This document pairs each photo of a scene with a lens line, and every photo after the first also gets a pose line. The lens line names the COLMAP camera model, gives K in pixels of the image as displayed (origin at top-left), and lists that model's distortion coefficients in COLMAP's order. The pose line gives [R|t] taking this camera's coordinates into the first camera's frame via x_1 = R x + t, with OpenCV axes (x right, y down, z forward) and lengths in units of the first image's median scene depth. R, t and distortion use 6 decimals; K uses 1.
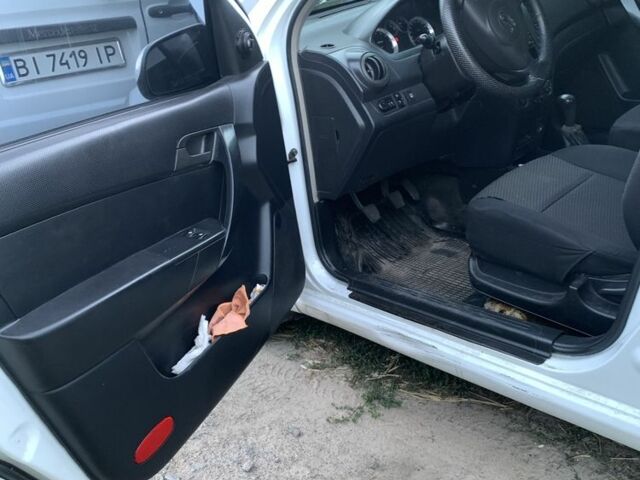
lens RADIAL K [[633.0, 0, 320.0], [0, 633.0, 240.0], [0, 0, 1]] dist [0.105535, -0.217629]
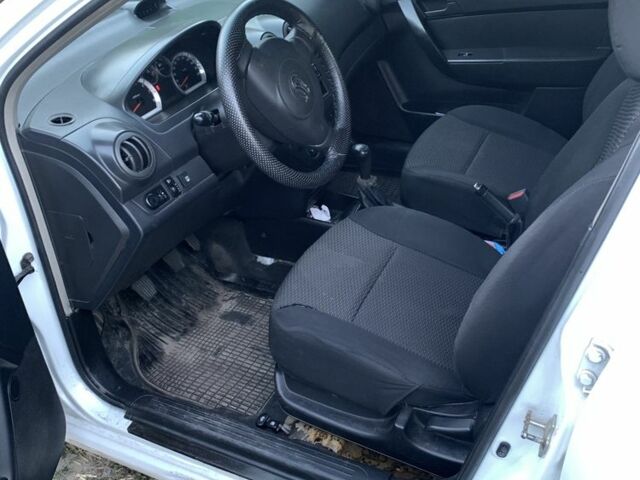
lens RADIAL K [[633.0, 0, 320.0], [0, 633.0, 240.0], [0, 0, 1]] dist [0.105535, -0.217629]
pose [[0.932585, -0.105295, 0.345251, 0.018548], [0.058194, 0.987853, 0.144082, -0.242813], [-0.356228, -0.114277, 0.927385, 0.210053]]
